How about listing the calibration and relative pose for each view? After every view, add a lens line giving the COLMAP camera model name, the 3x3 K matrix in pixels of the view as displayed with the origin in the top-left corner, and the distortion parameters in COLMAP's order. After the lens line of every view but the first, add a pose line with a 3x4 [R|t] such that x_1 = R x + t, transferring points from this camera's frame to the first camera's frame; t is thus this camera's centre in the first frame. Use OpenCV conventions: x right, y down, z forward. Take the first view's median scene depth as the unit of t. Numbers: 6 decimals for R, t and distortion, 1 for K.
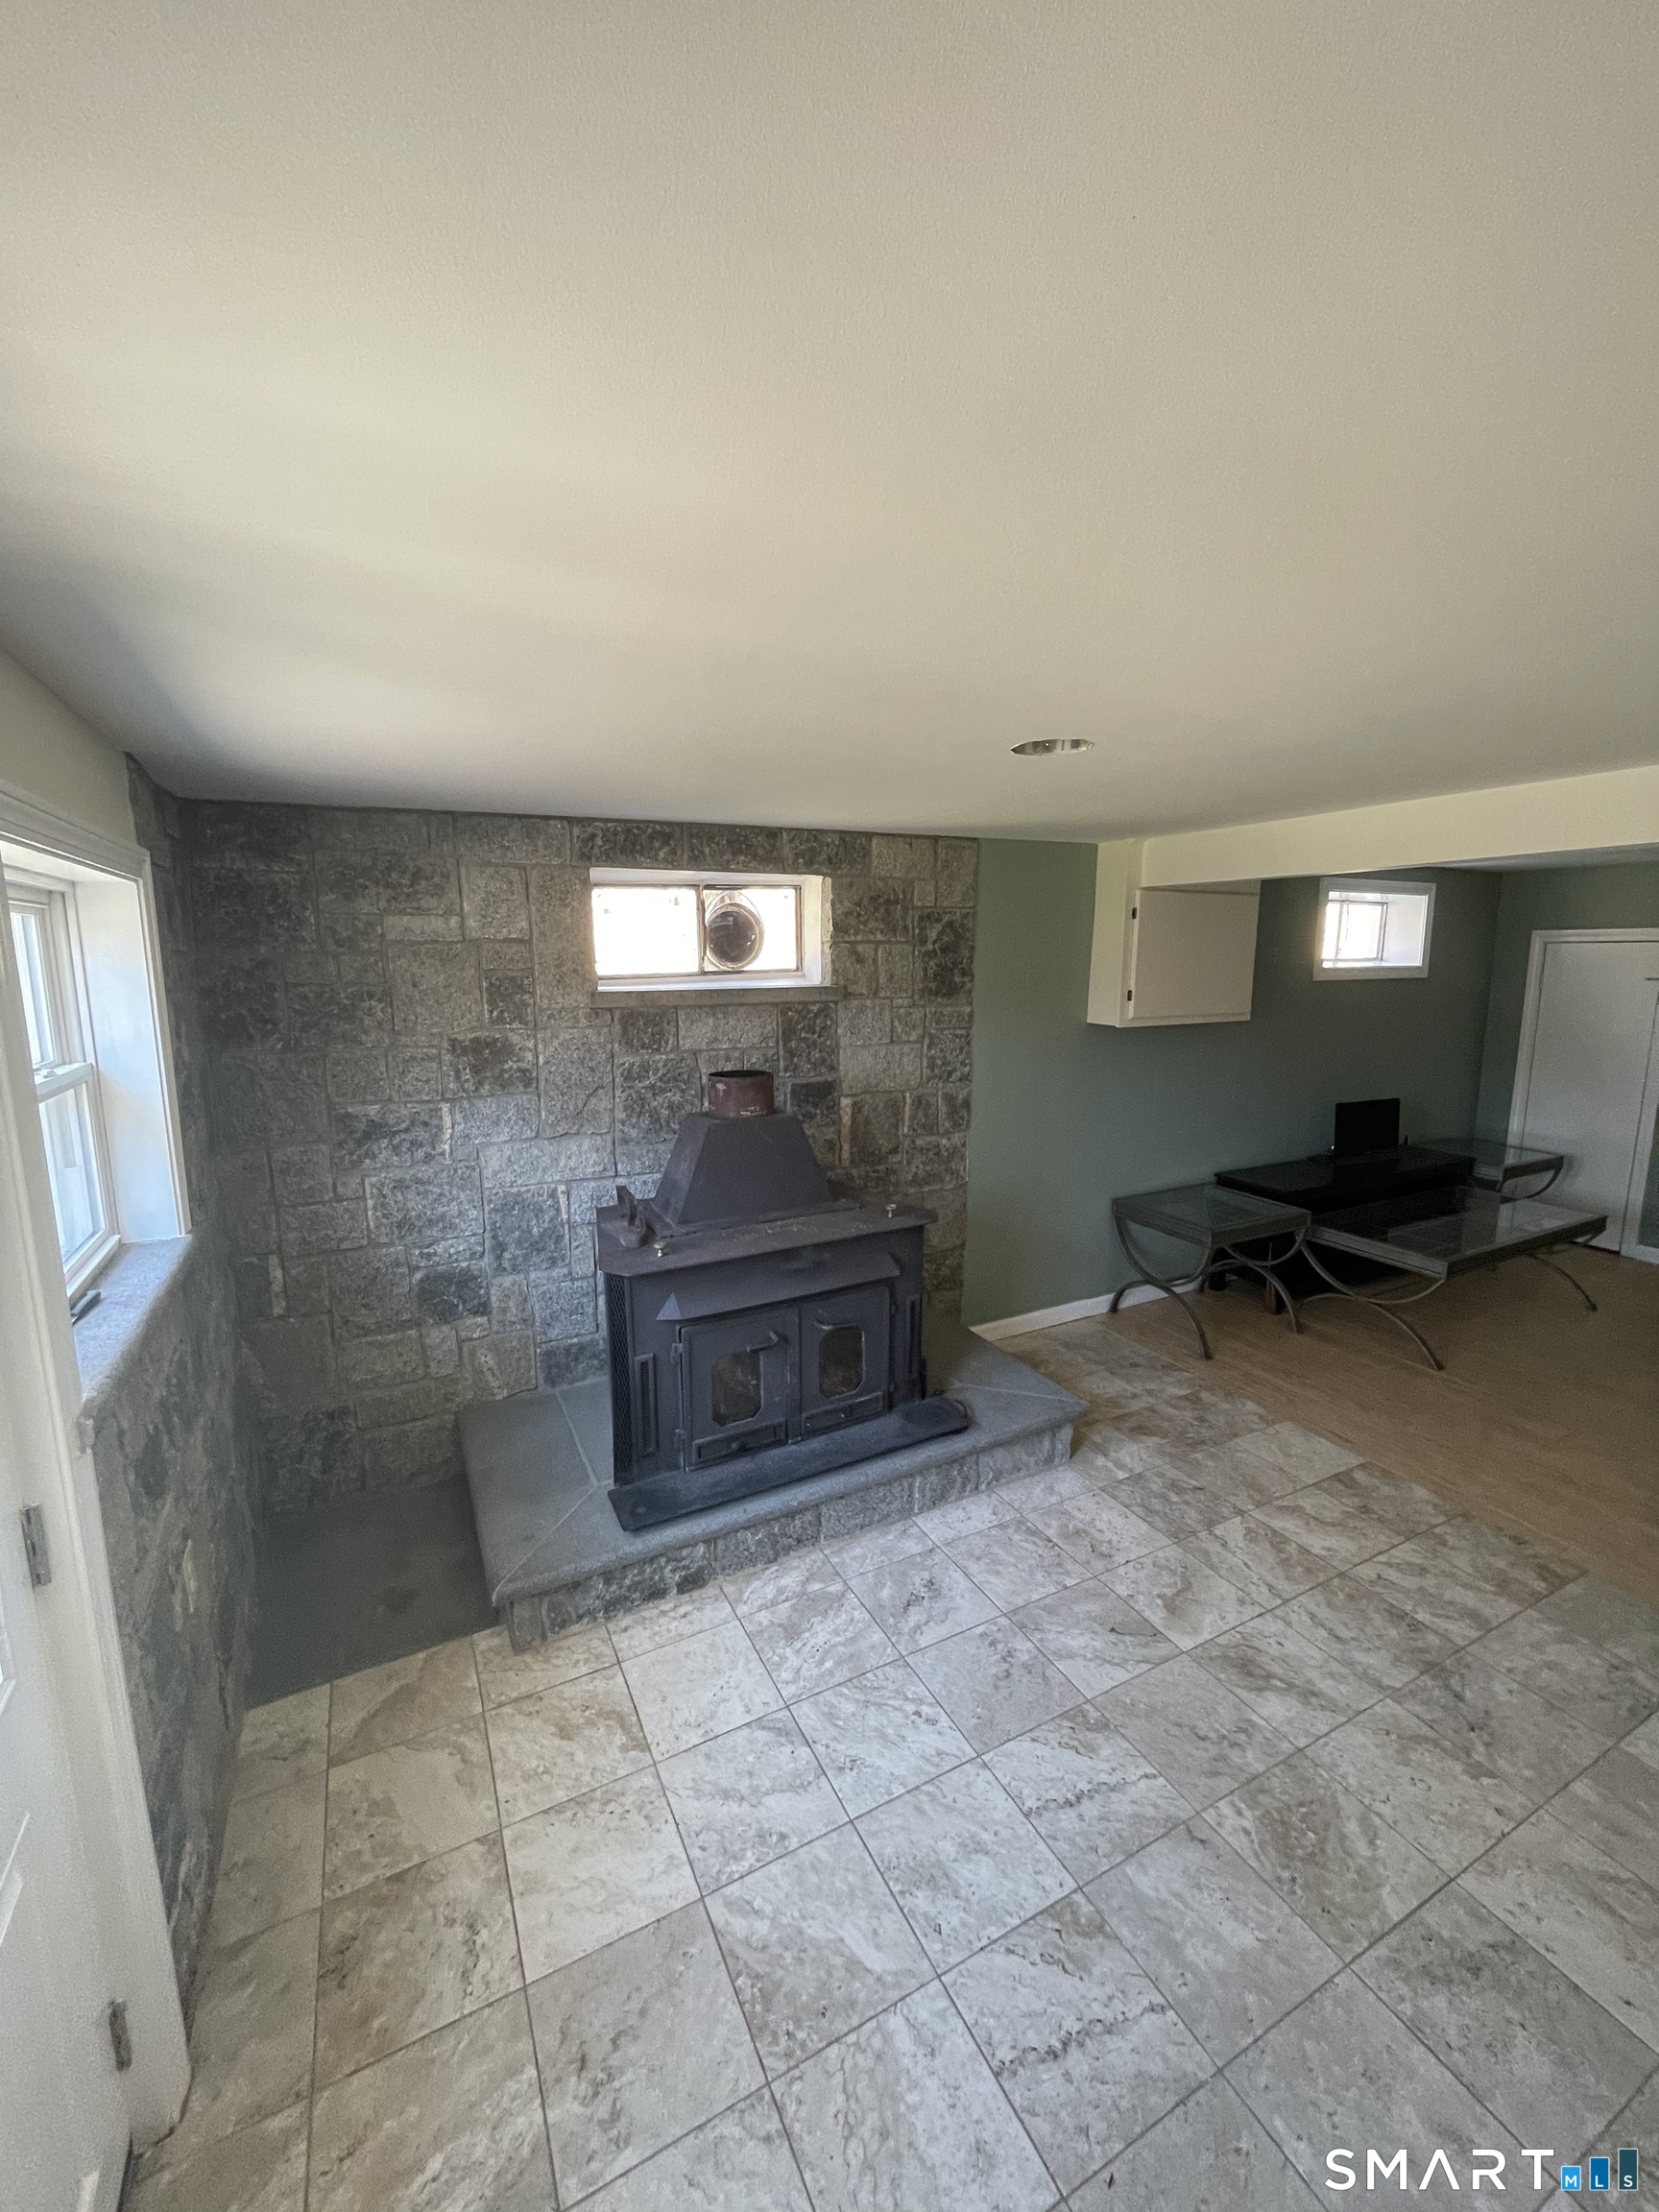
lens RADIAL K [[895.6, 0, 829.5], [0, 895.6, 1106.0], [0, 0, 1]] dist [-0.001025, -0.000014]
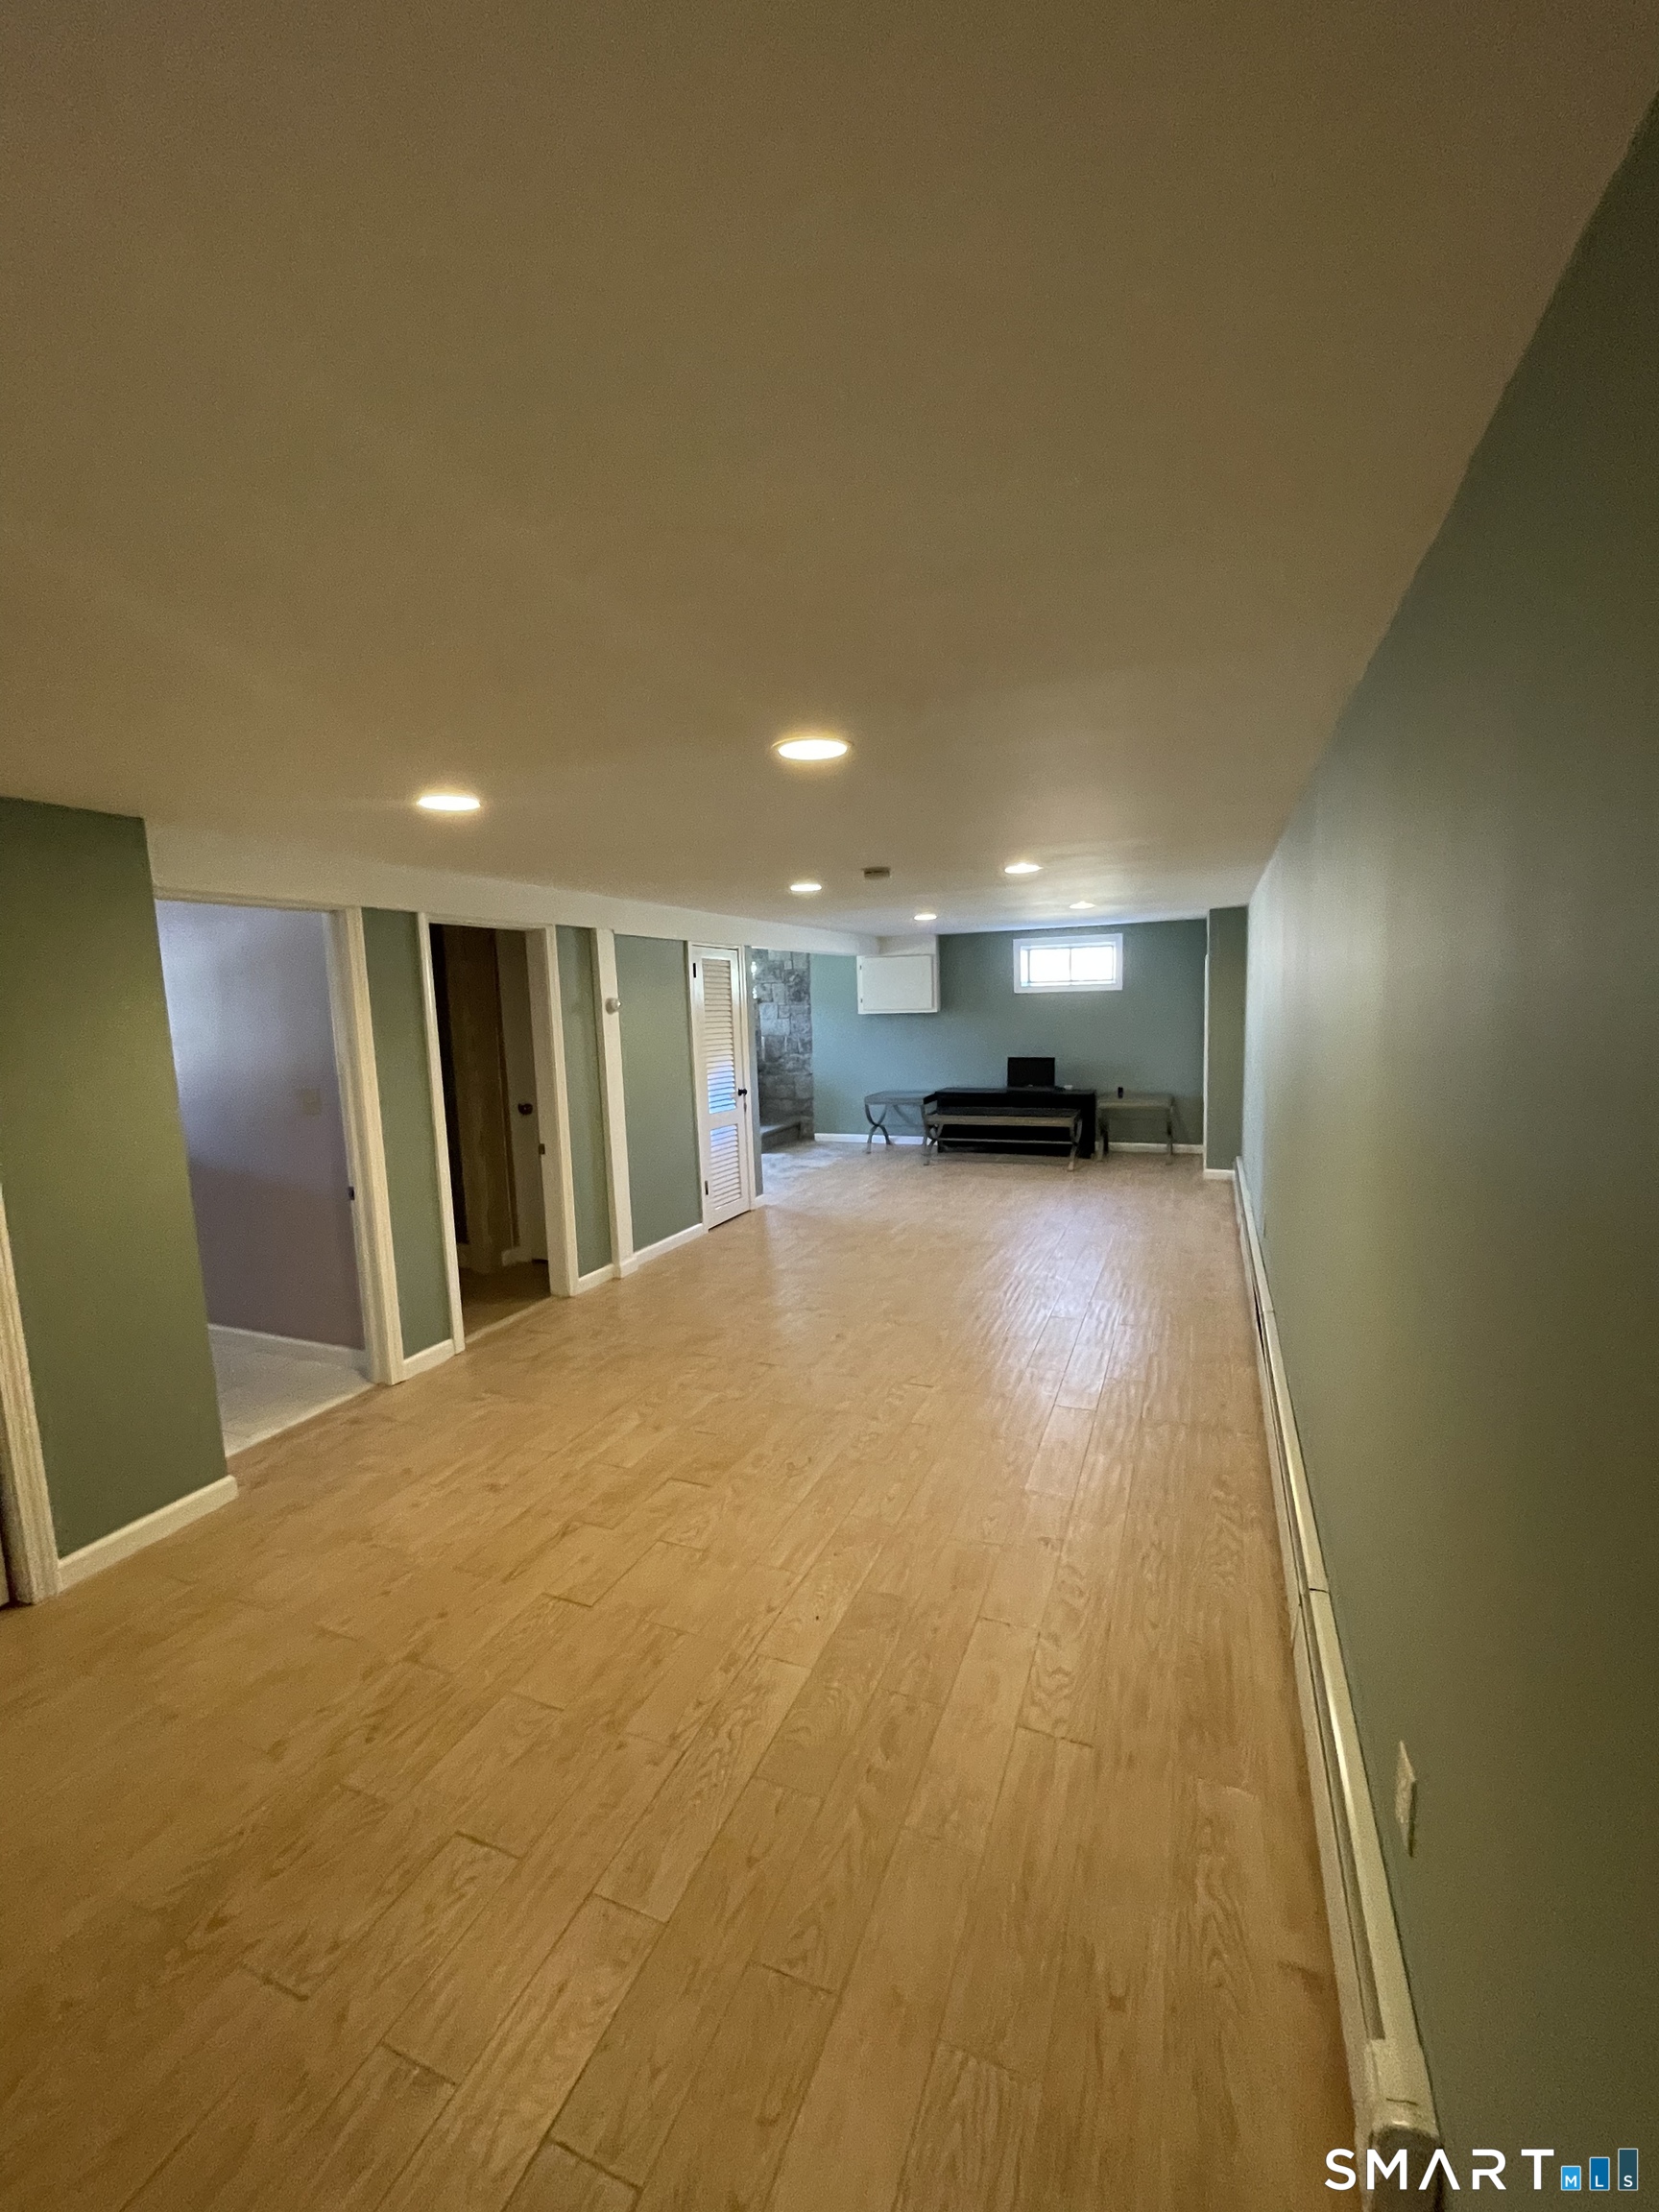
lens RADIAL K [[895.6, 0, 829.5], [0, 895.6, 1106.0], [0, 0, 1]] dist [-0.001025, -0.000014]
pose [[0.640106, 0.081713, -0.763929, 2.165708], [-0.099611, 0.994762, 0.022938, 0.114035], [0.761802, 0.061413, 0.644893, -0.620490]]
